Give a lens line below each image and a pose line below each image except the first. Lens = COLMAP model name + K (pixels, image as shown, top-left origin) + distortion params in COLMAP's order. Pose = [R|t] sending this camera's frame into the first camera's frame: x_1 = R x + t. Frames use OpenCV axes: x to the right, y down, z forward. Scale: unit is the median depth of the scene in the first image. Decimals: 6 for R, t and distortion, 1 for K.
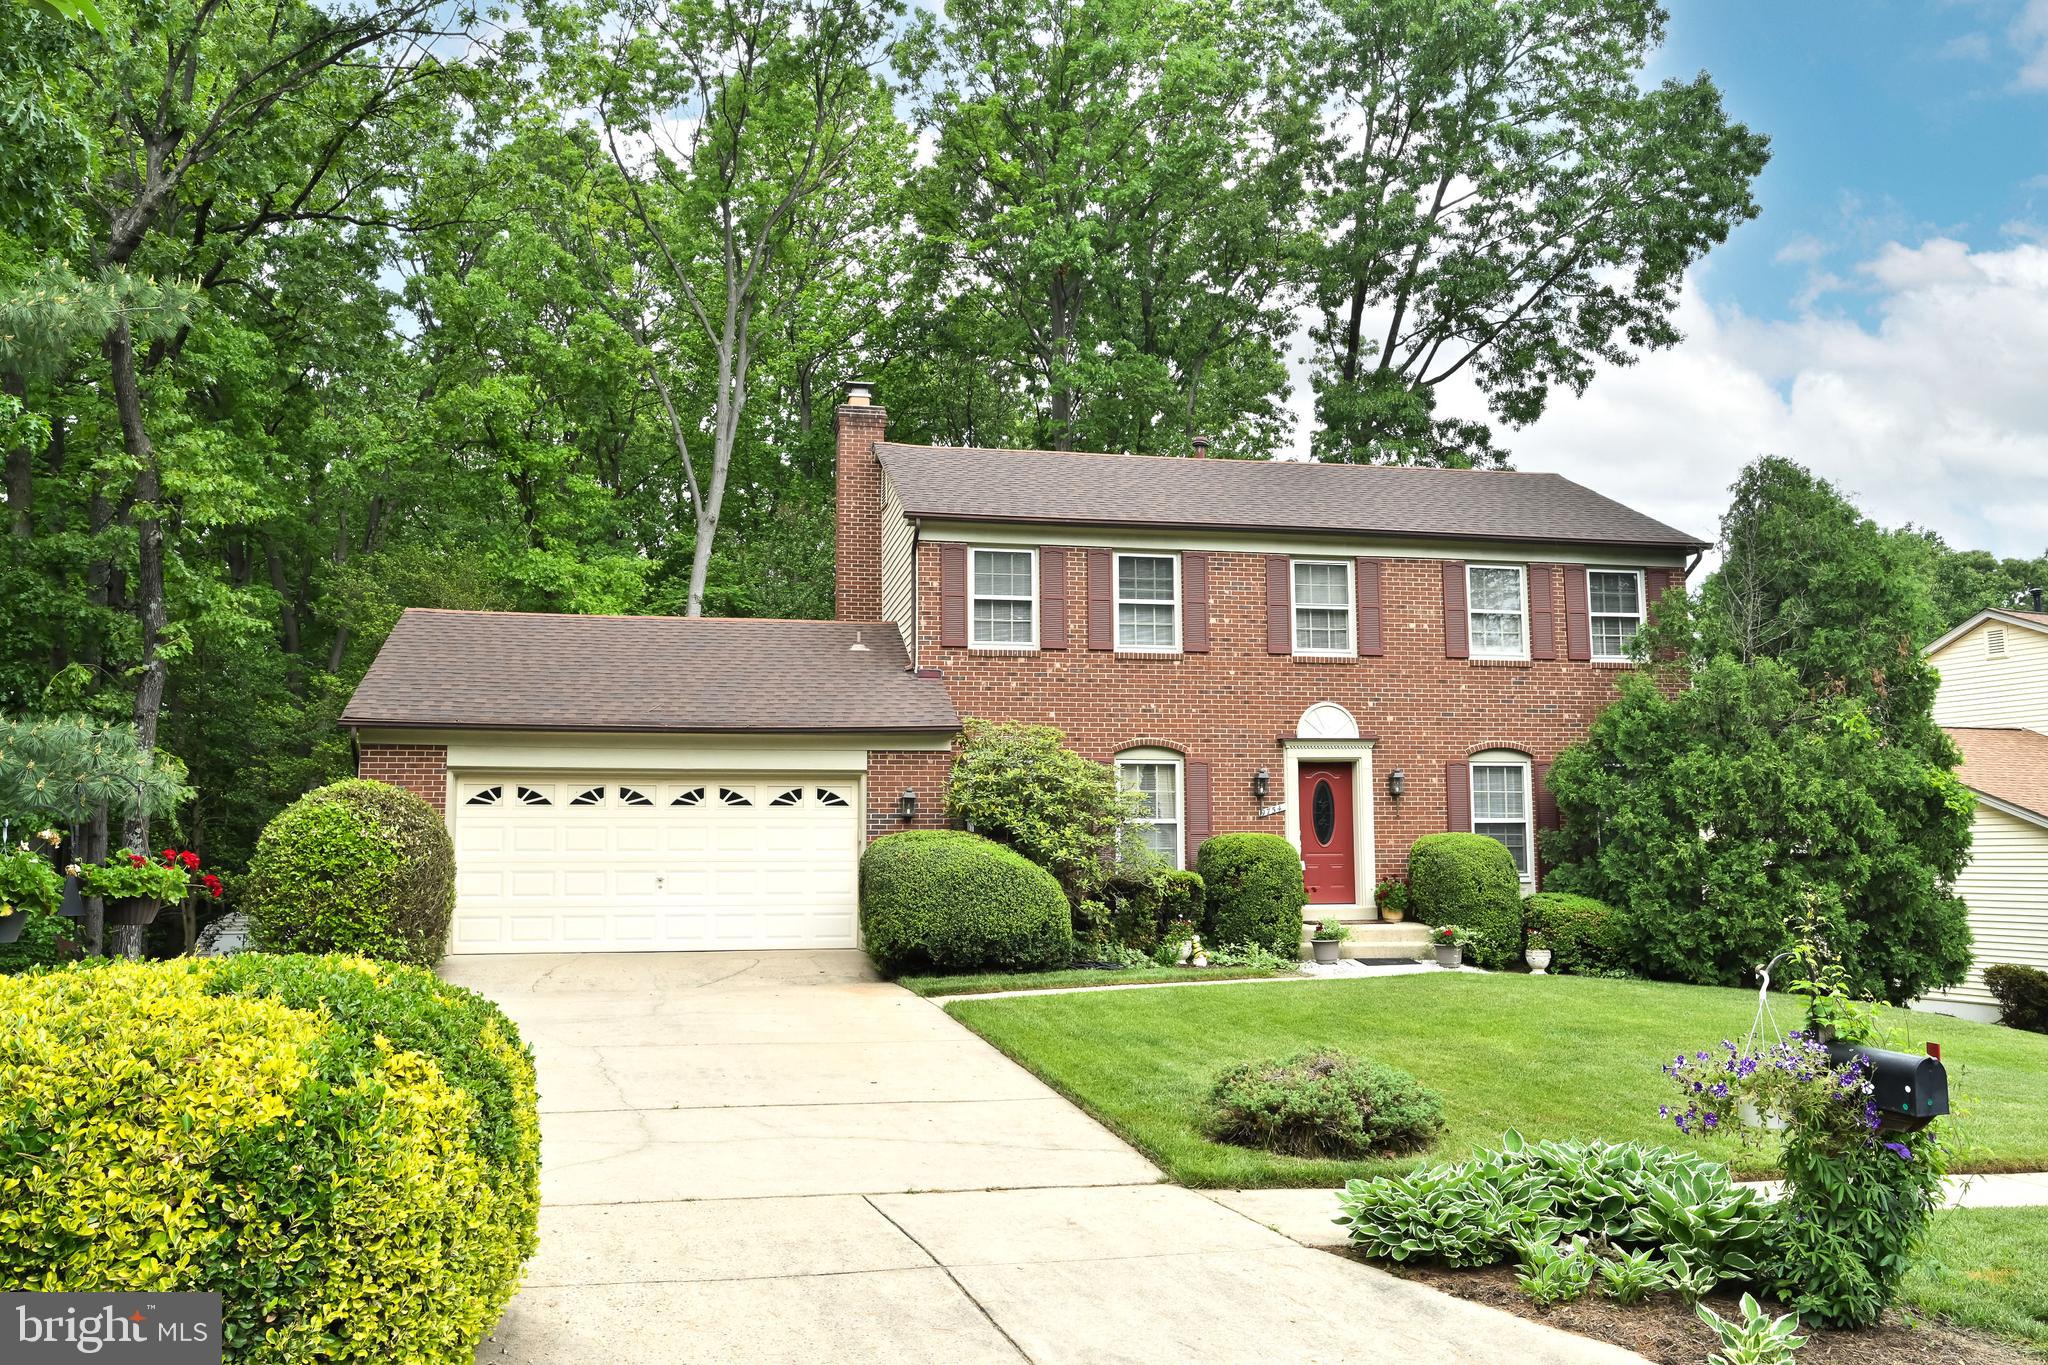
lens RADIAL K [[1556.2, 0, 1024.0], [0, 1556.2, 682.5], [0, 0, 1]] dist [0.000280, -0.003199]
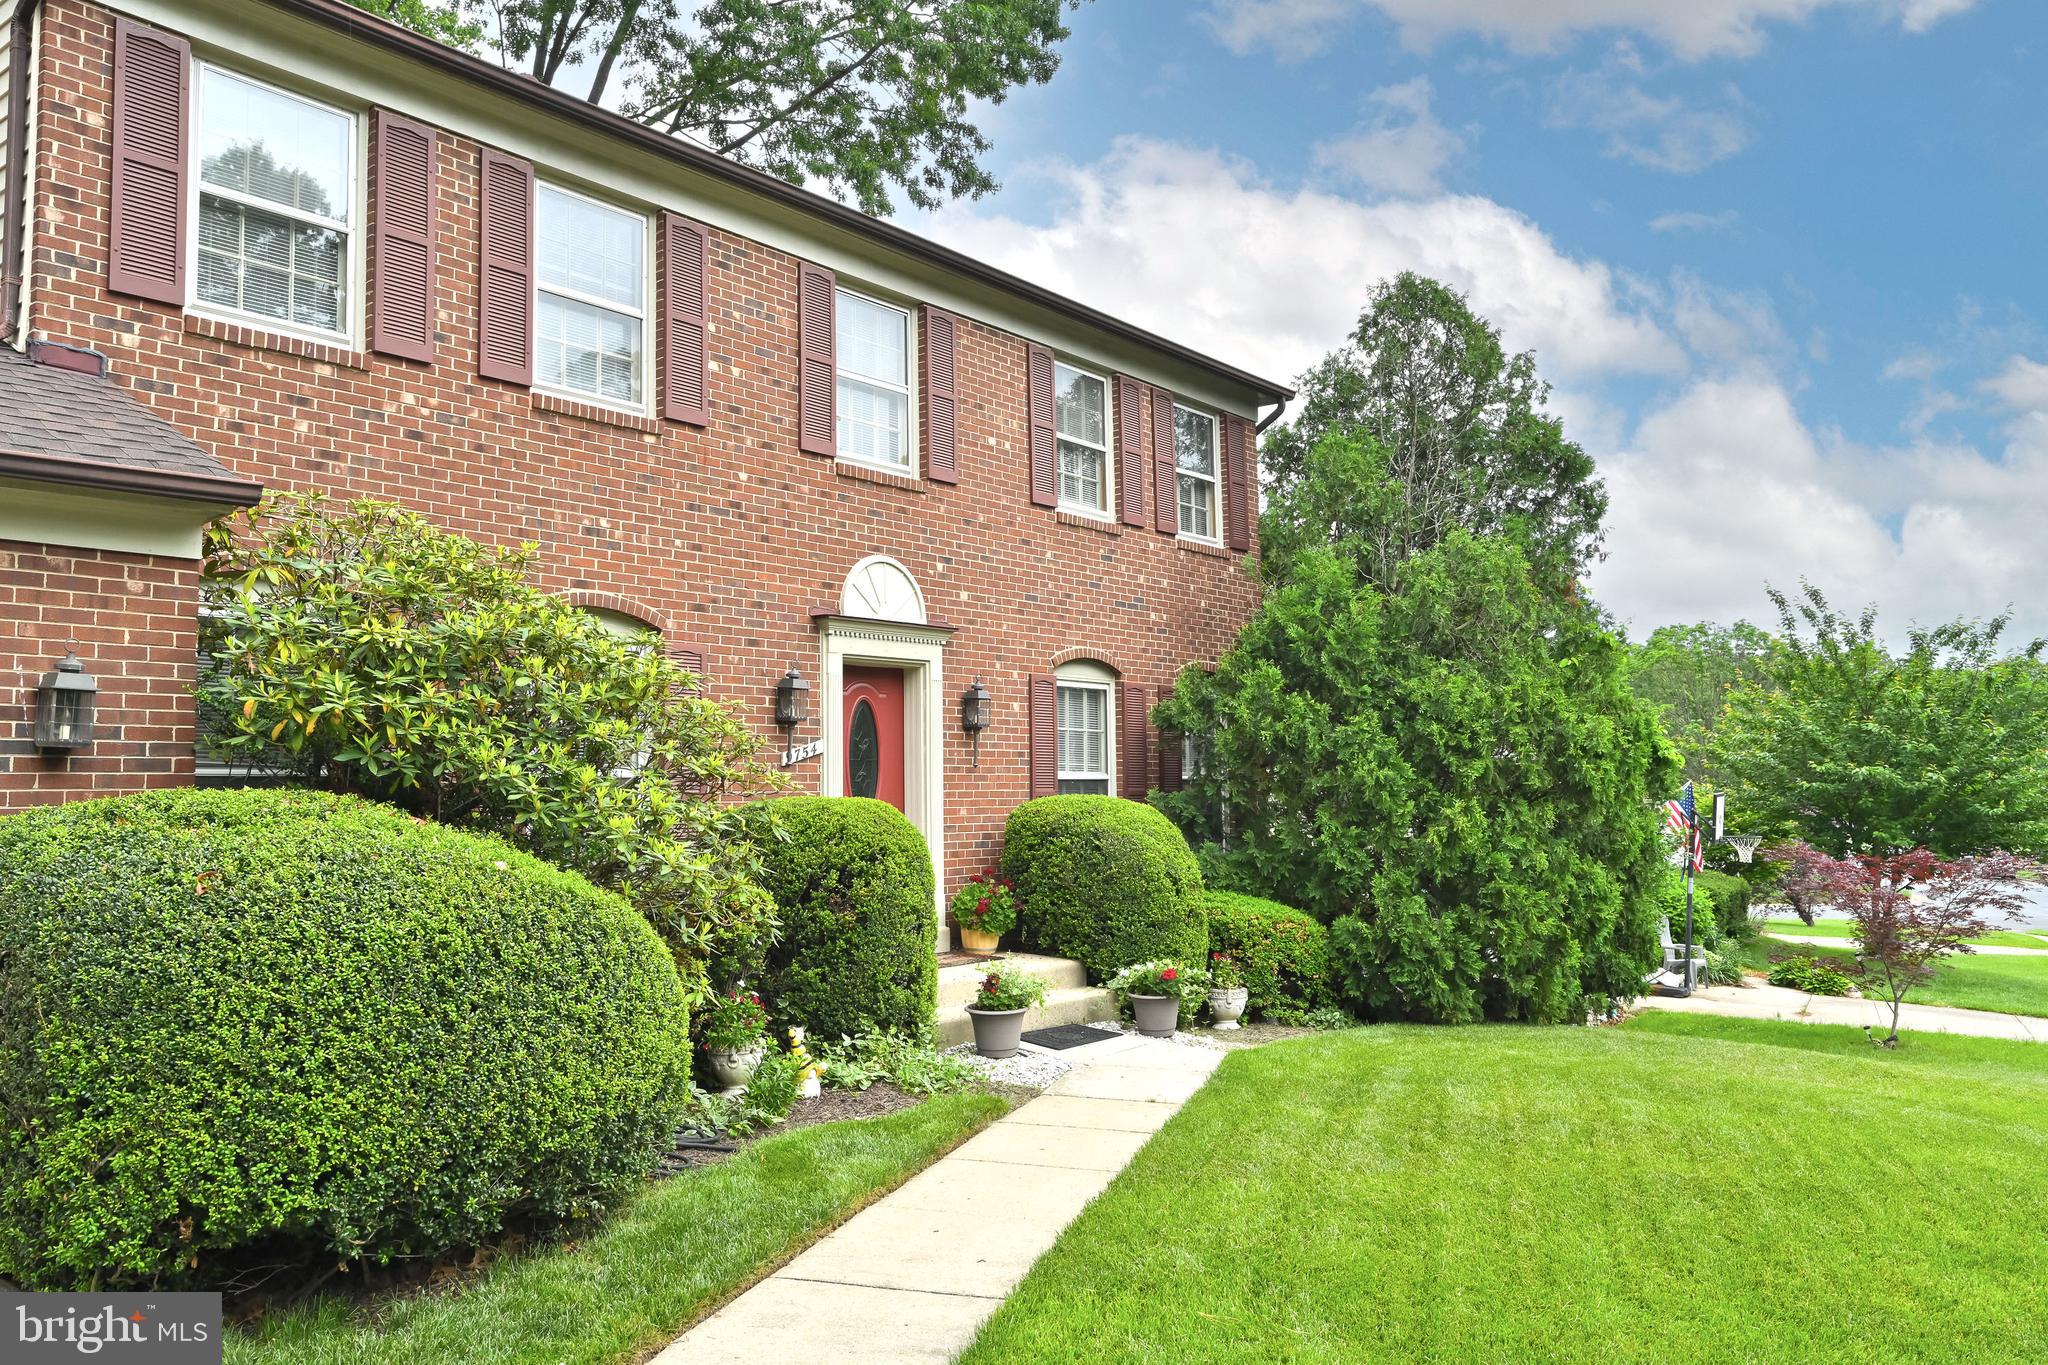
lens RADIAL K [[1556.2, 0, 1024.0], [0, 1556.2, 682.5], [0, 0, 1]] dist [0.000280, -0.003199]
pose [[0.765924, 0.042933, 0.641497, -0.114377], [-0.055804, 0.998442, -0.000194, 0.054749], [-0.640505, -0.035649, 0.767126, 0.557384]]
